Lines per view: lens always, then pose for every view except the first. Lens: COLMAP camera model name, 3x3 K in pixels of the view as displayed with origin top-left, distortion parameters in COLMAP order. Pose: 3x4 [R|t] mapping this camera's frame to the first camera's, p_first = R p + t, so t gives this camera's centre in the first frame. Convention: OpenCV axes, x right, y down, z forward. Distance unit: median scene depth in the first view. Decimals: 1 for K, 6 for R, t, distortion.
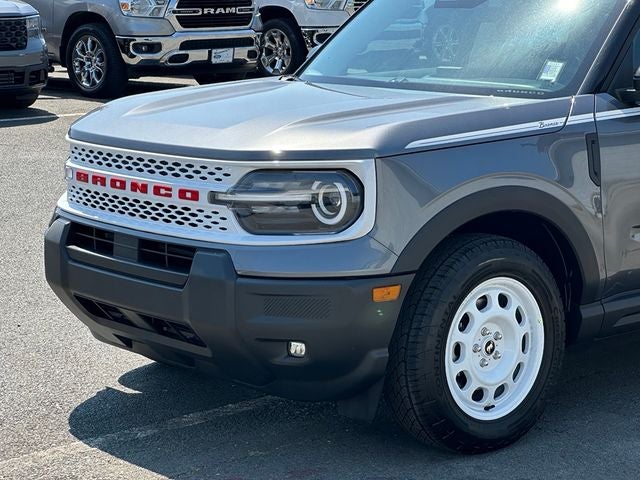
lens RADIAL K [[1511.9, 0, 320.0], [0, 1511.9, 240.0], [0, 0, 1]] dist [-0.070099, -0.010451]
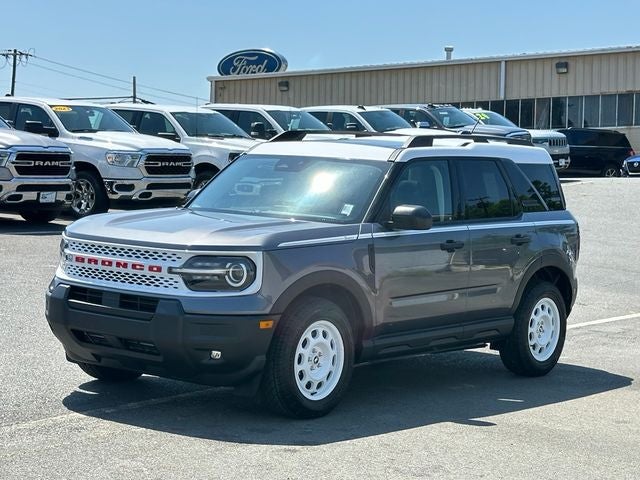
lens RADIAL K [[1269.5, 0, 320.0], [0, 1269.5, 240.0], [0, 0, 1]] dist [0.034598, 0.192796]
pose [[0.978586, 0.036998, 0.202488, -0.199067], [-0.017213, 0.994977, -0.098612, 0.080204], [-0.205119, 0.093015, 0.974307, -0.503855]]
